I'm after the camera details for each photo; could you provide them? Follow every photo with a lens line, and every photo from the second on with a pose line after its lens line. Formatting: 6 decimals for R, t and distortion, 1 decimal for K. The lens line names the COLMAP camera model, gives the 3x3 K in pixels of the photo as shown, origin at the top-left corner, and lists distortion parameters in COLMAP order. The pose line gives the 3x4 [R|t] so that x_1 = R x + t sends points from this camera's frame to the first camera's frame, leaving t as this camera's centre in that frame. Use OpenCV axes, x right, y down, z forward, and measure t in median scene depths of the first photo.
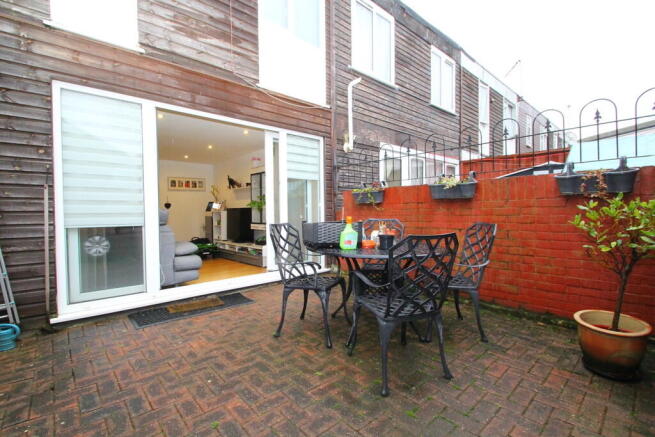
lens RADIAL K [[301.5, 0, 328.0], [0, 301.5, 216.3], [0, 0, 1]] dist [-0.016805, -0.002204]
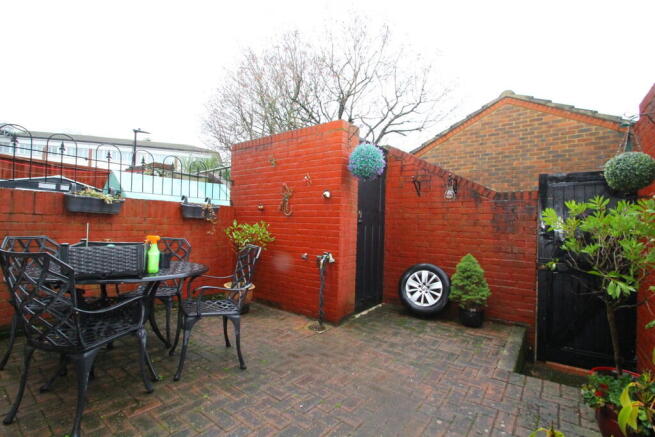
lens RADIAL K [[301.5, 0, 328.0], [0, 301.5, 221.0], [0, 0, 1]] dist [-0.016805, -0.002204]
pose [[-0.199910, 0.027040, 0.979441, -1.026118], [0.000914, 0.999624, -0.027411, -0.012924], [-0.979814, -0.004584, -0.199860, 0.776620]]
